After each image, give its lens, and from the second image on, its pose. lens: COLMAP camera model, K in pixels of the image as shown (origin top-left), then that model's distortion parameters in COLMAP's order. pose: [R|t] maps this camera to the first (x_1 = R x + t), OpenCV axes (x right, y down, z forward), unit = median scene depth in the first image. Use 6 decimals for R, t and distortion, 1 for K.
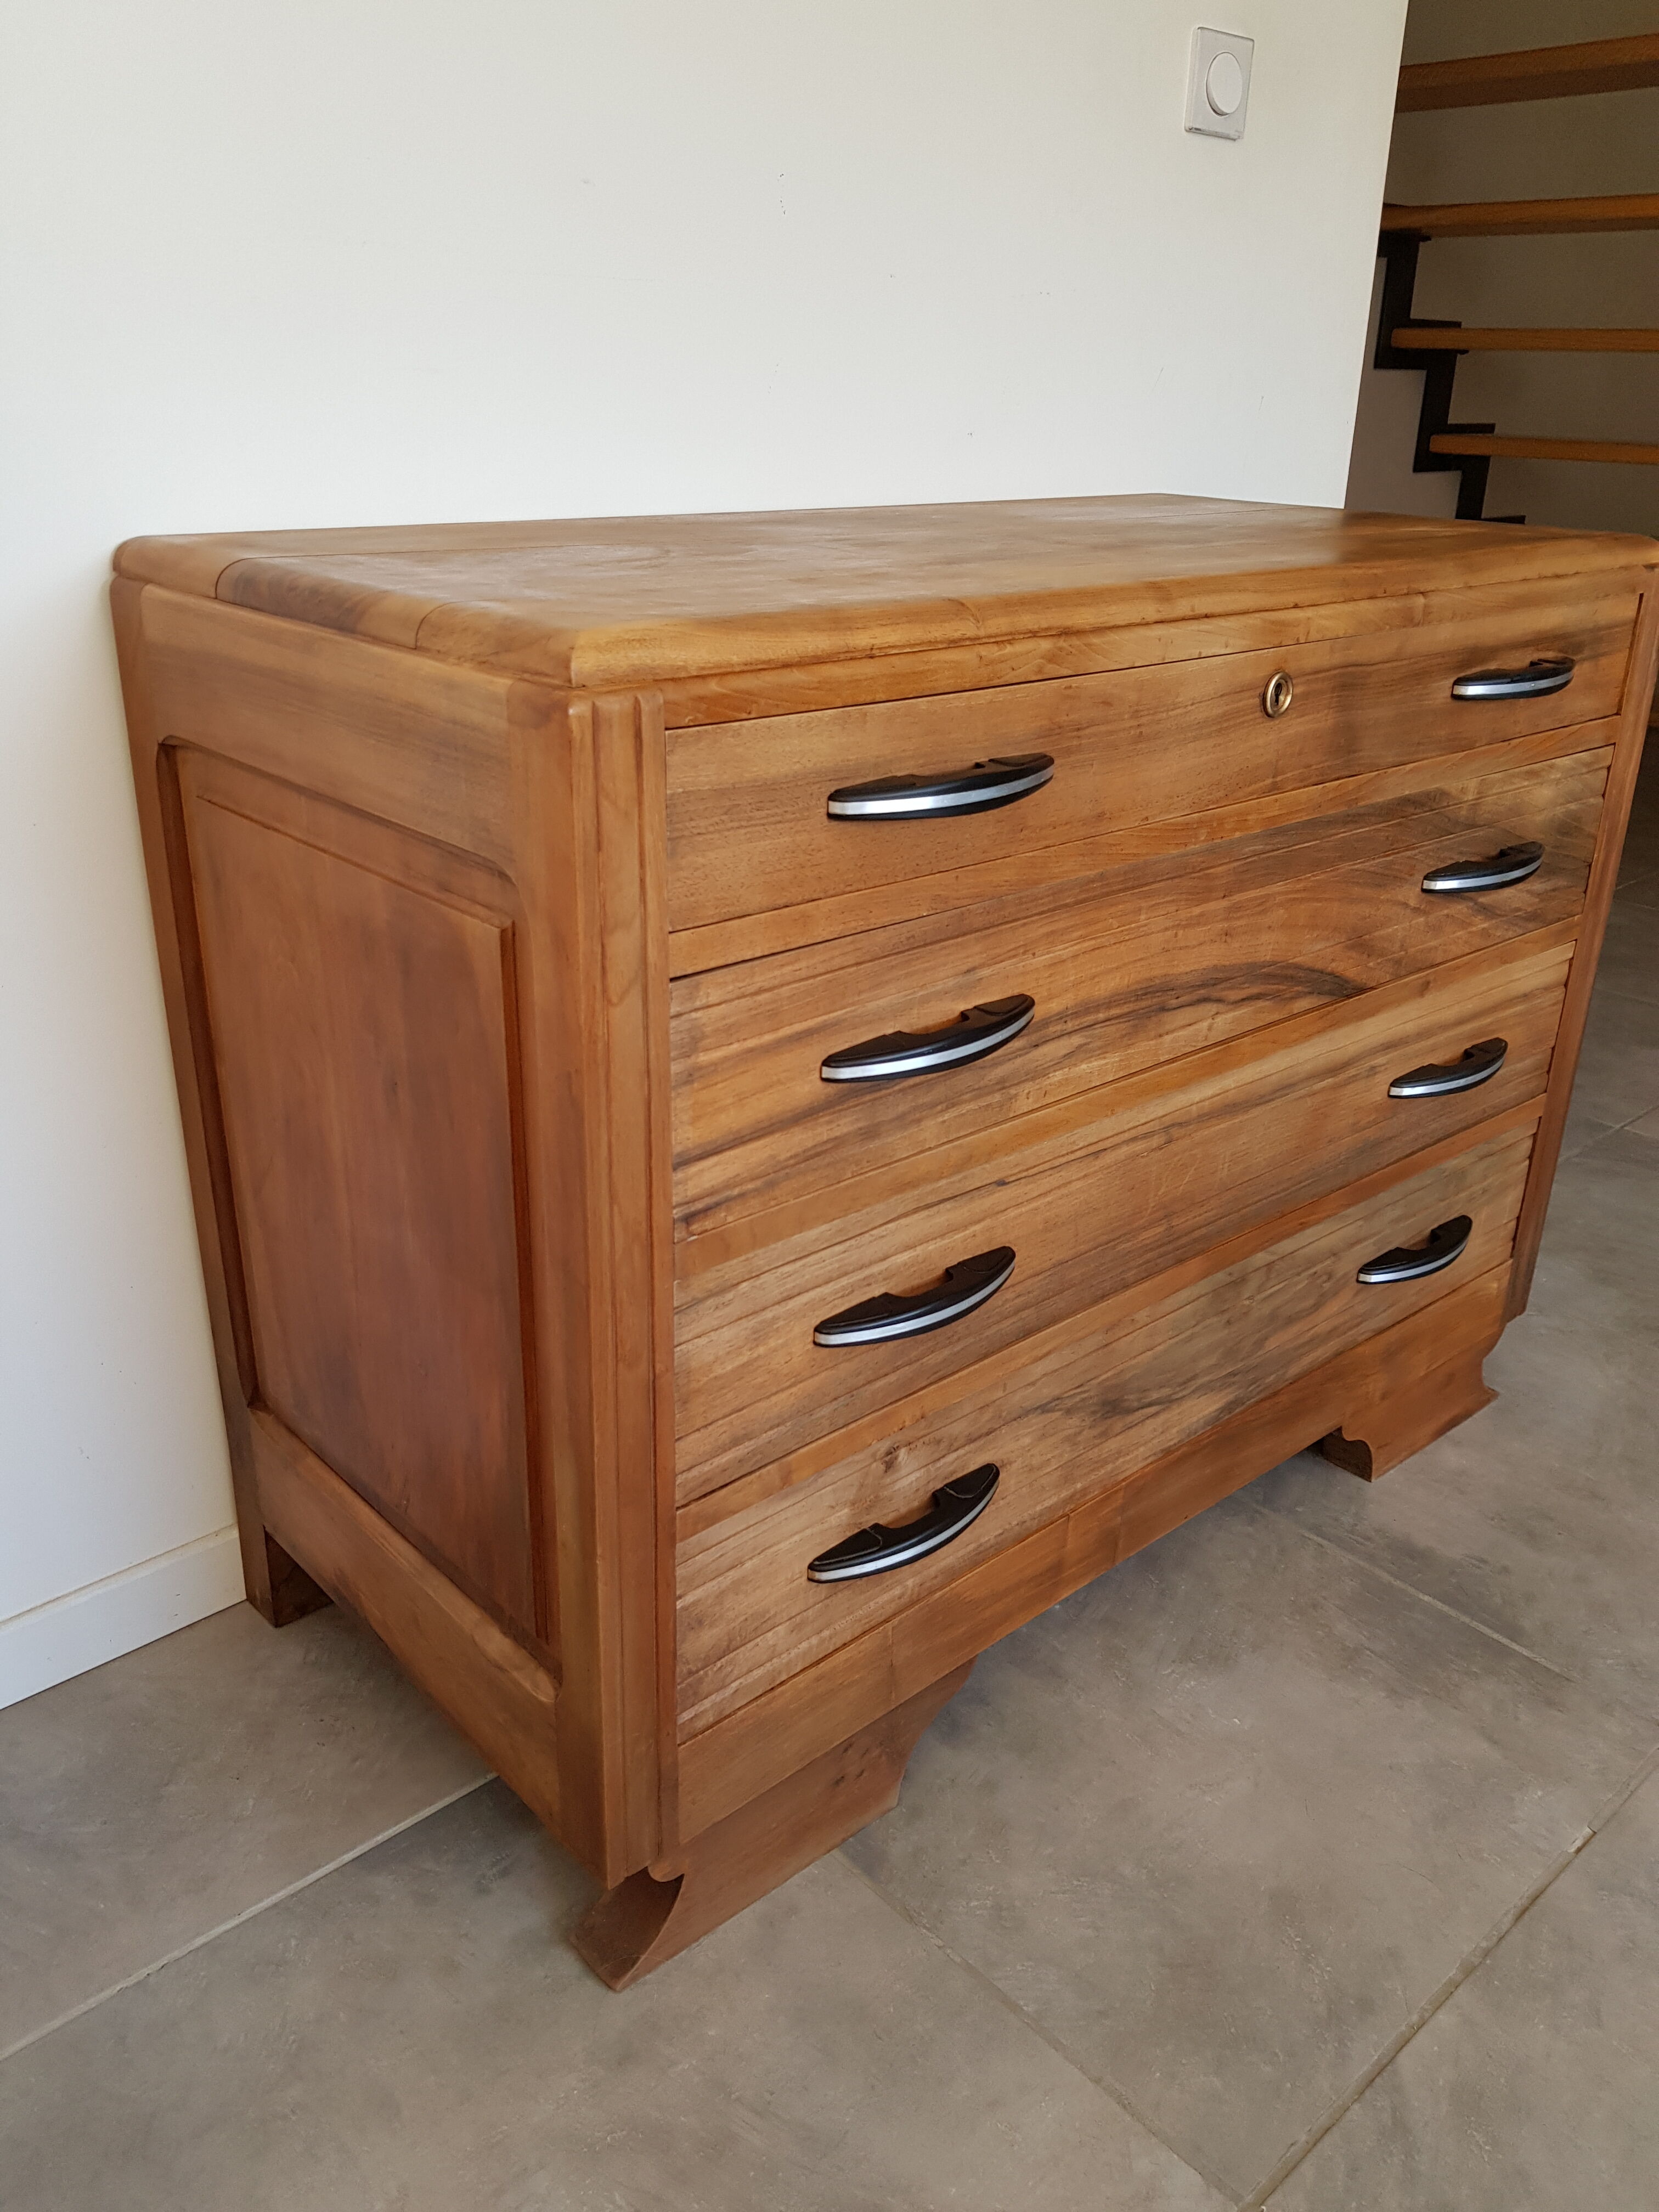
lens RADIAL K [[1717.5, 0, 814.4], [0, 1717.5, 1111.1], [0, 0, 1]] dist [0.108292, -0.179532]
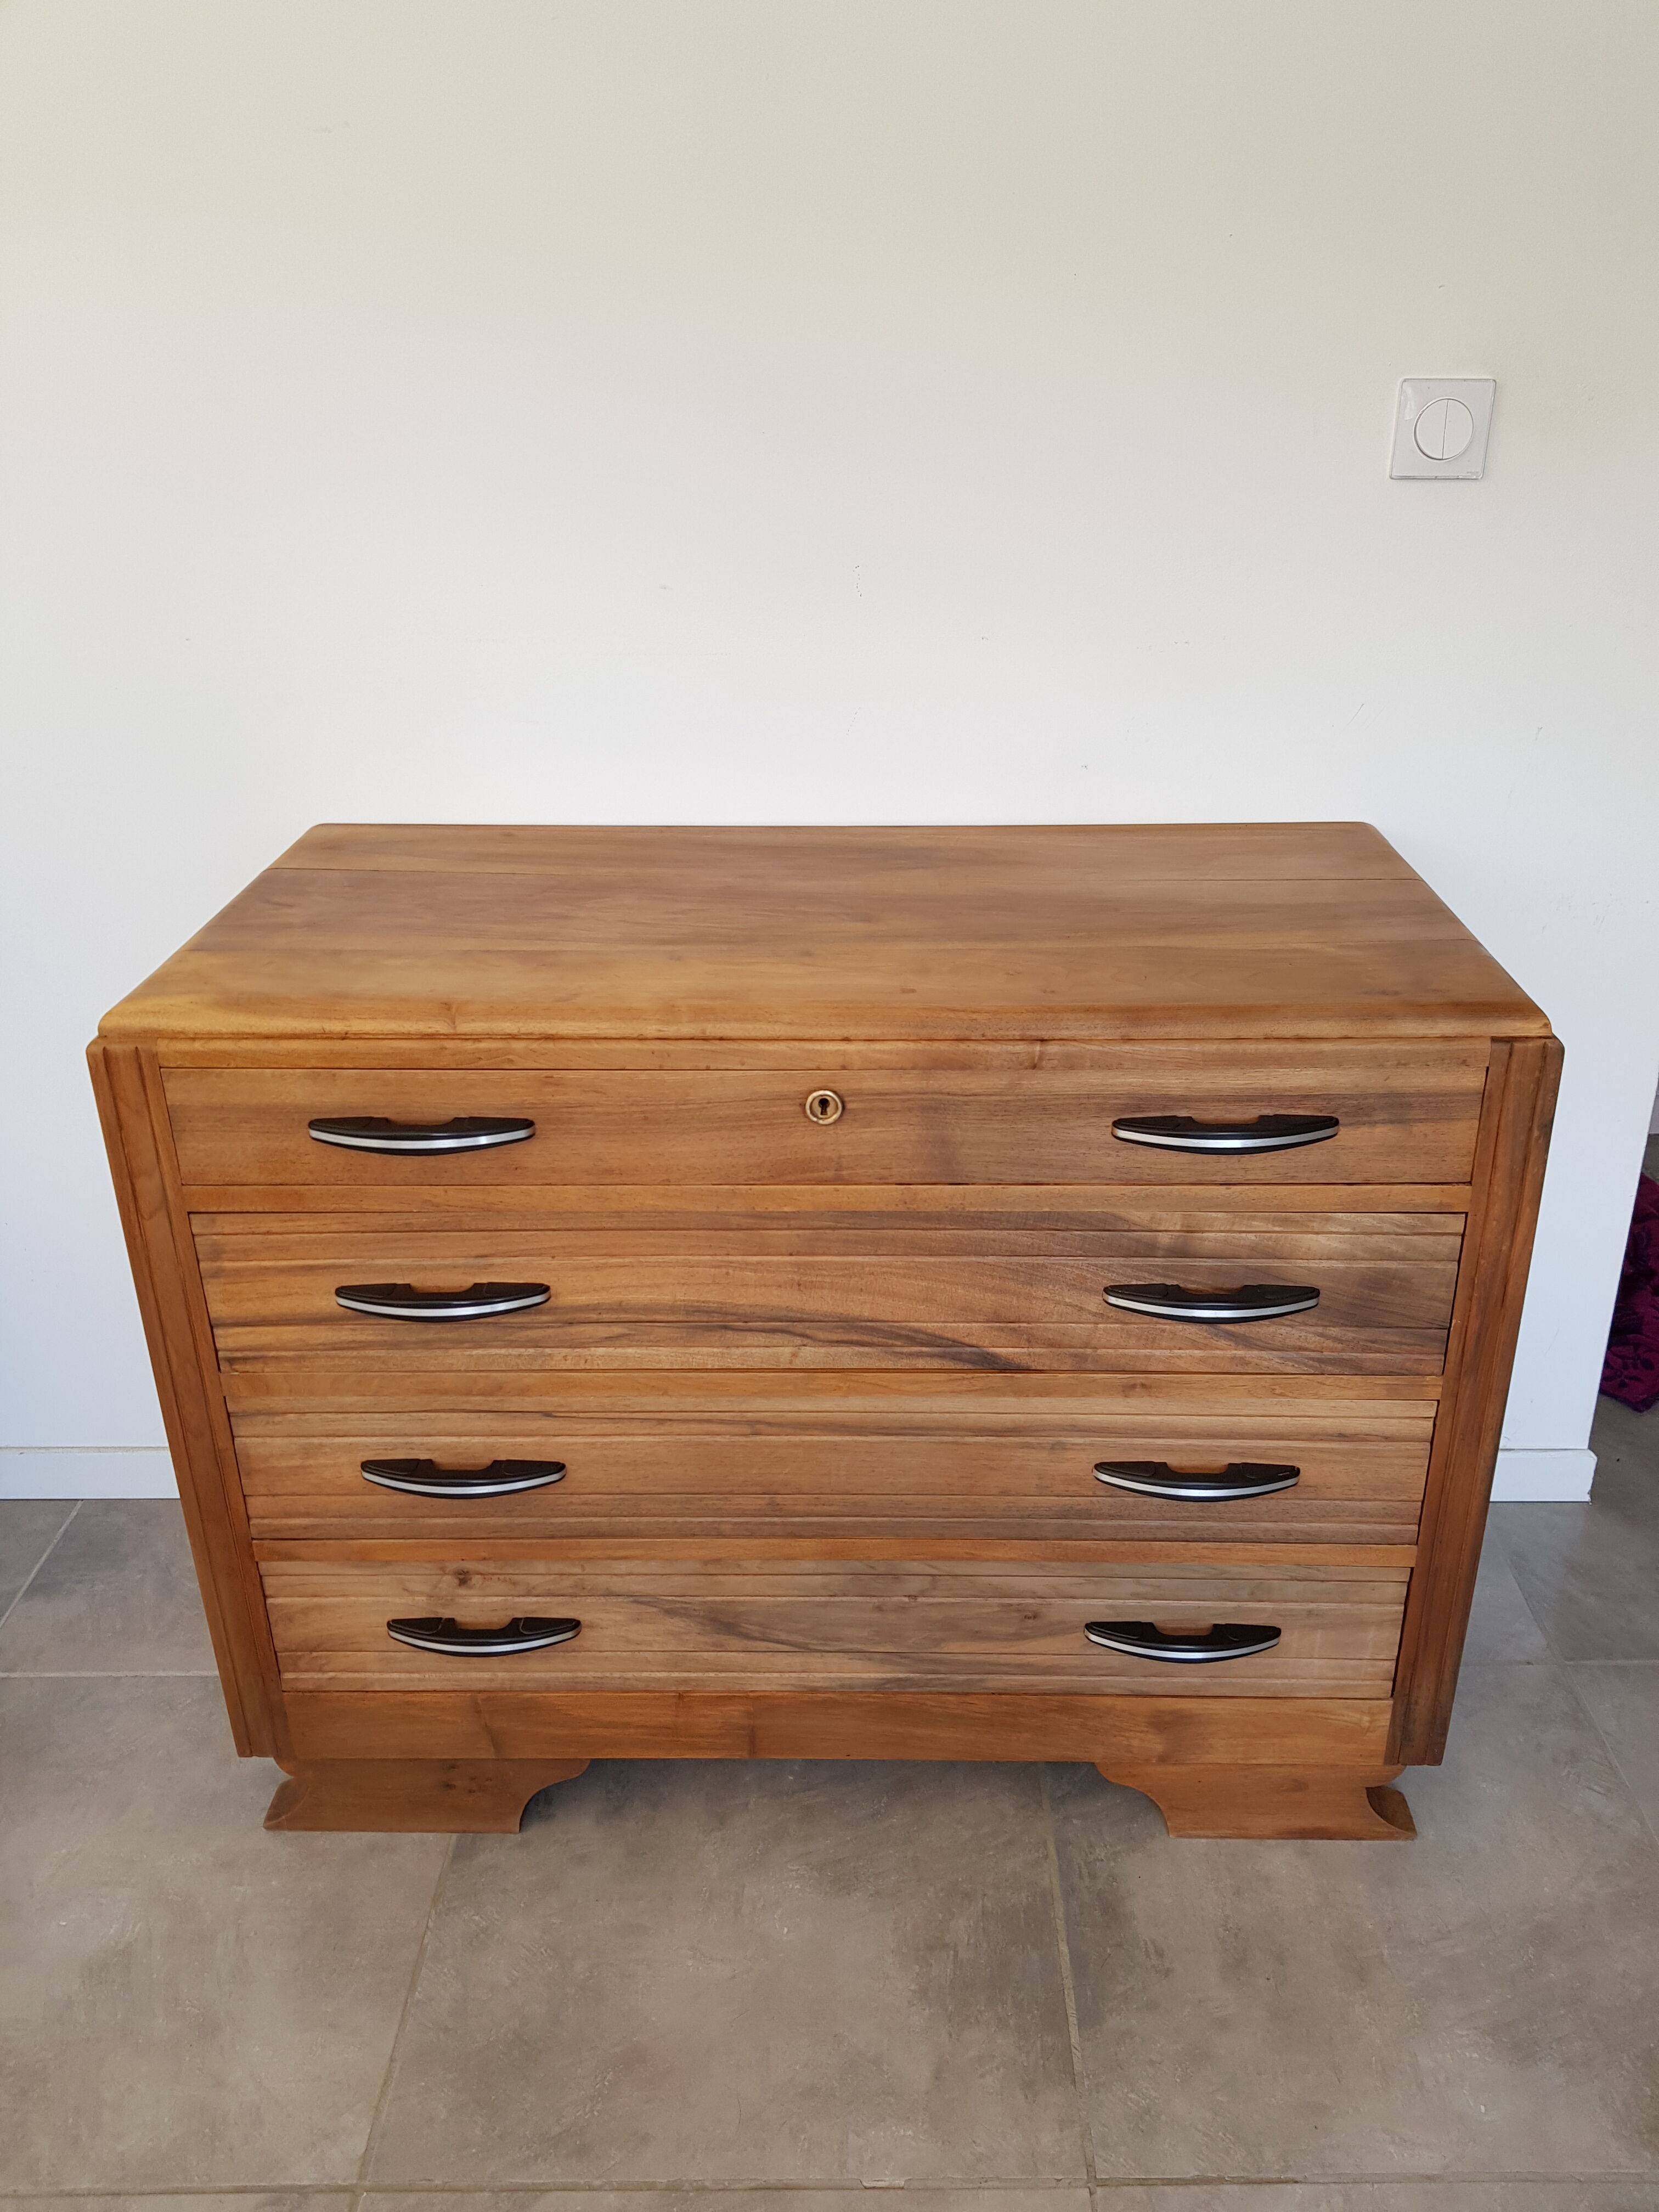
lens RADIAL K [[1678.8, 0, 842.1], [0, 1678.8, 1126.3], [0, 0, 1]] dist [0.094899, -0.150599]
pose [[0.740016, 0.258939, -0.620747, 1.057026], [-0.243081, 0.963503, 0.112131, -0.383204], [0.627127, 0.067913, 0.775951, 0.134828]]
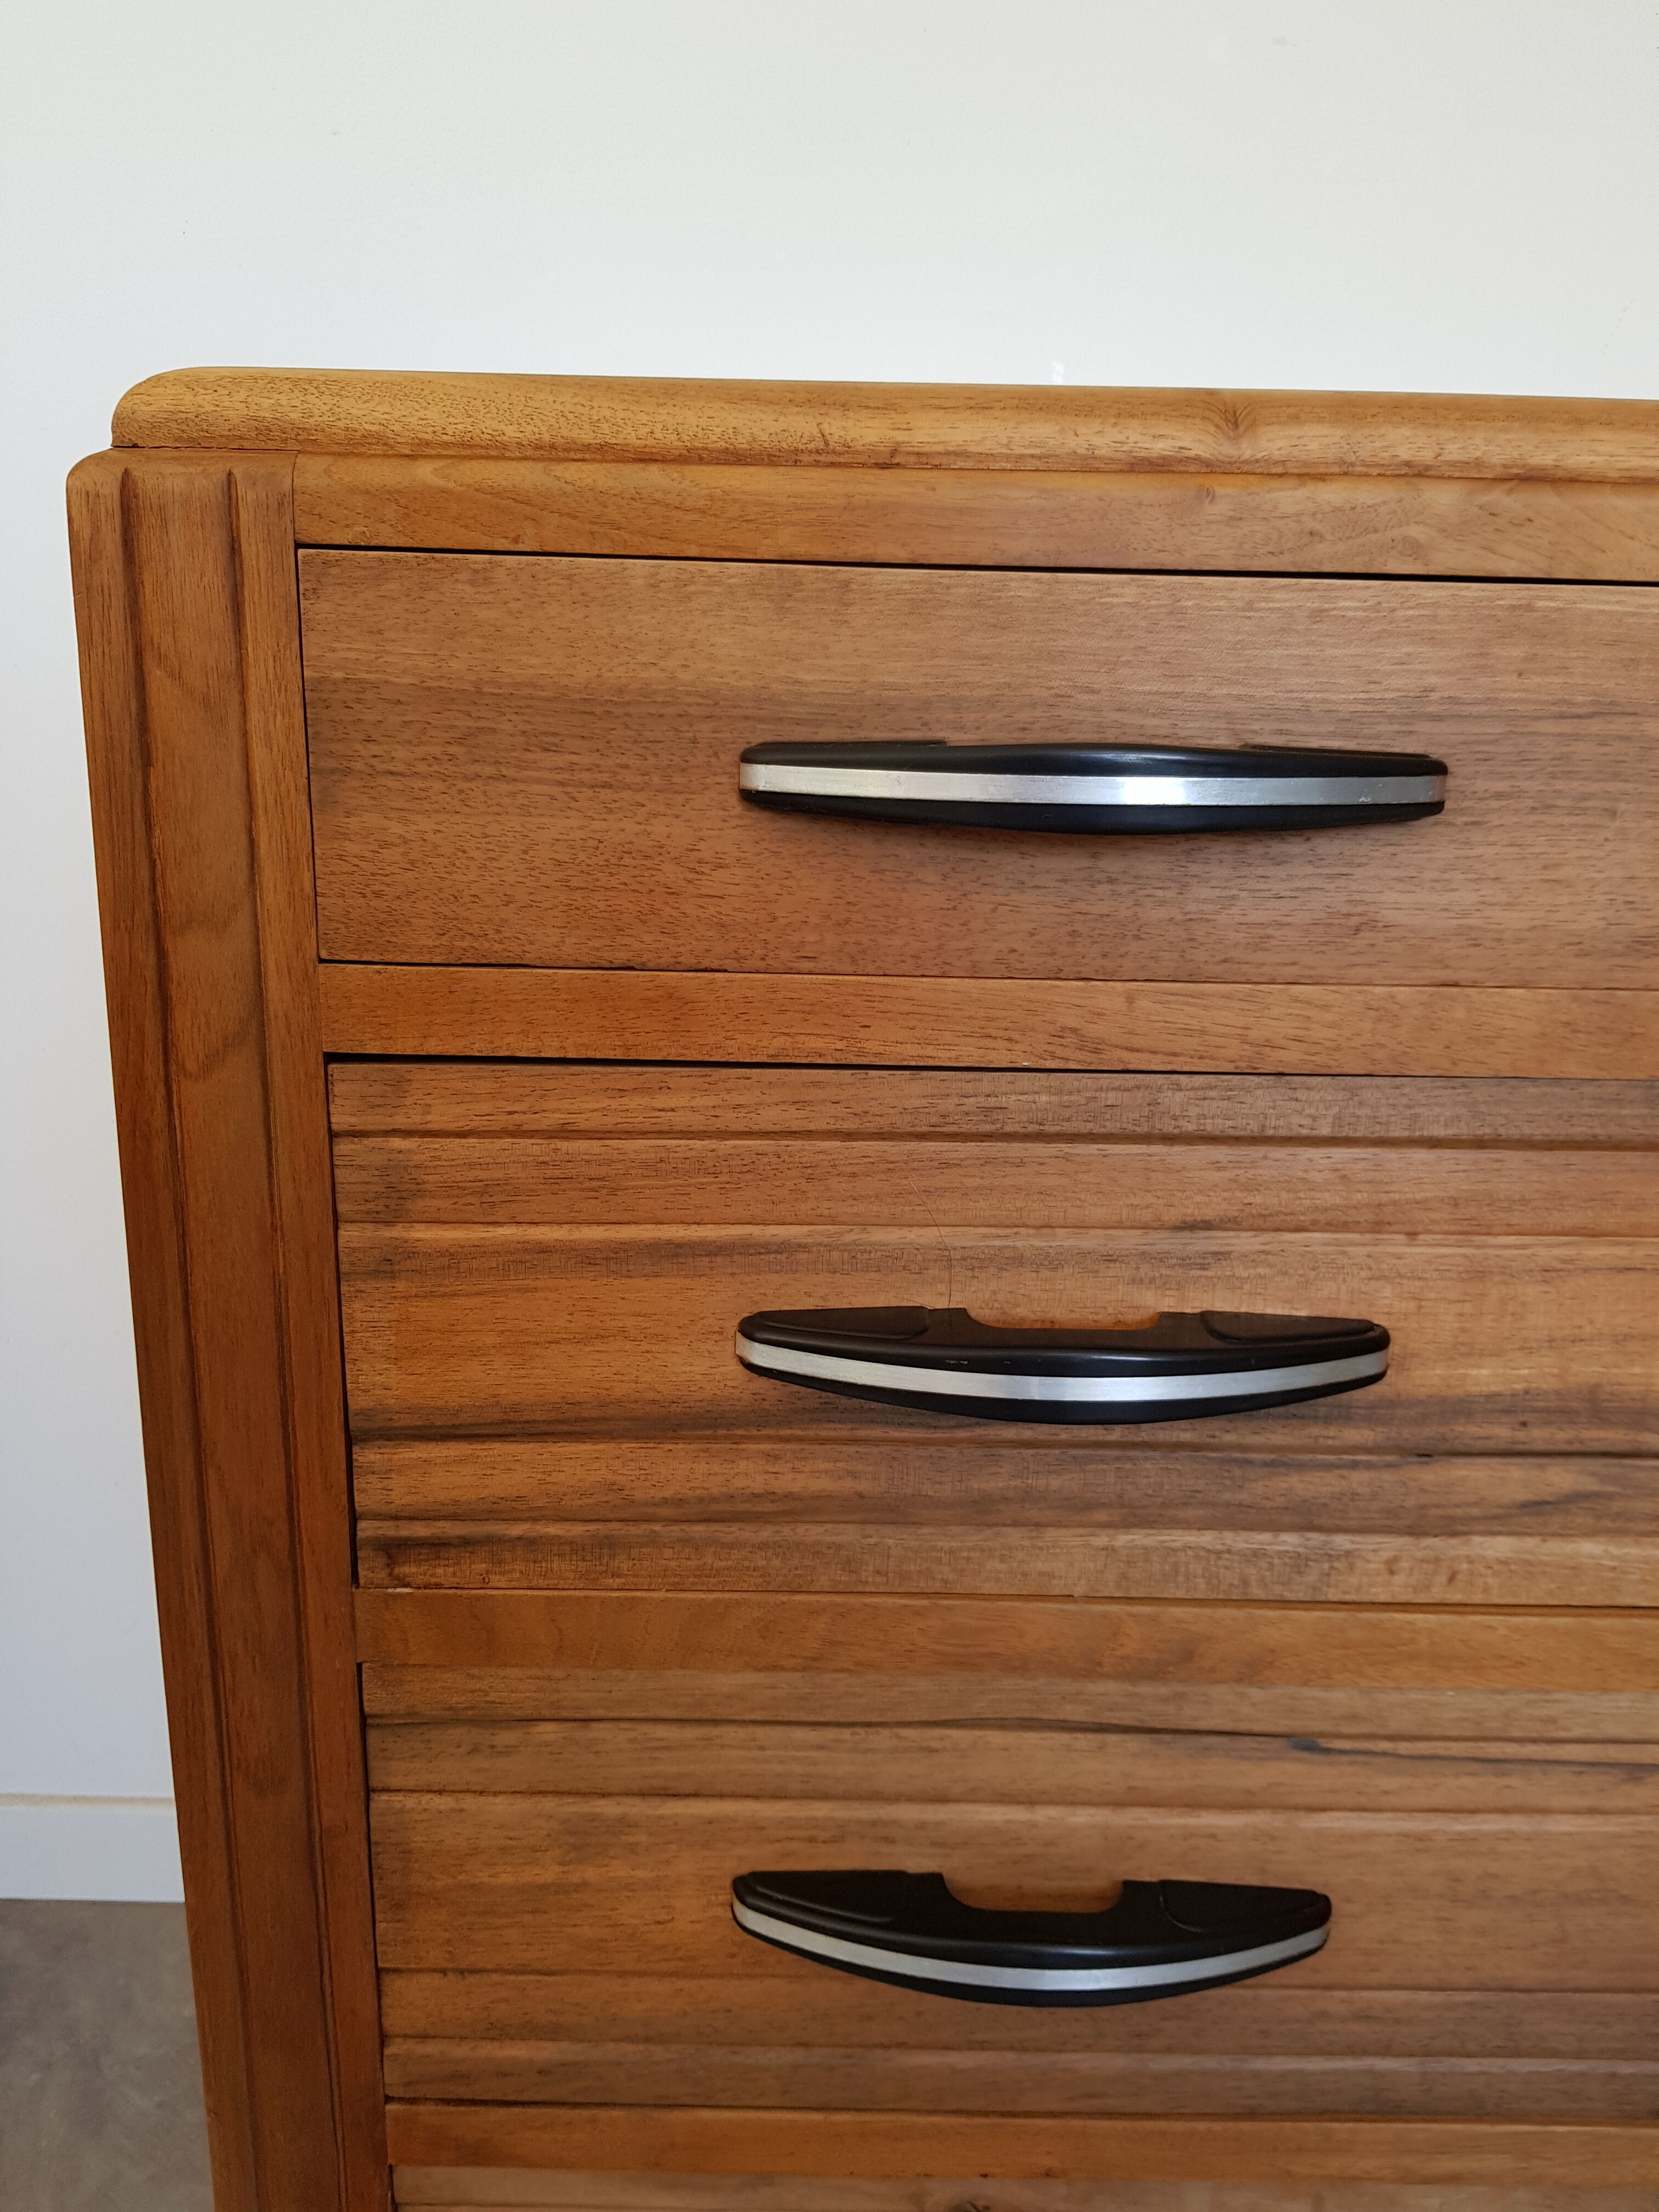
lens RADIAL K [[1728.4, 0, 829.5], [0, 1728.4, 1106.0], [0, 0, 1]] dist [0.045025, -0.094192]
pose [[0.745532, 0.152726, -0.648735, 0.293443], [-0.264653, 0.961196, -0.077855, -0.050211], [0.611671, 0.229733, 0.757022, 0.574370]]
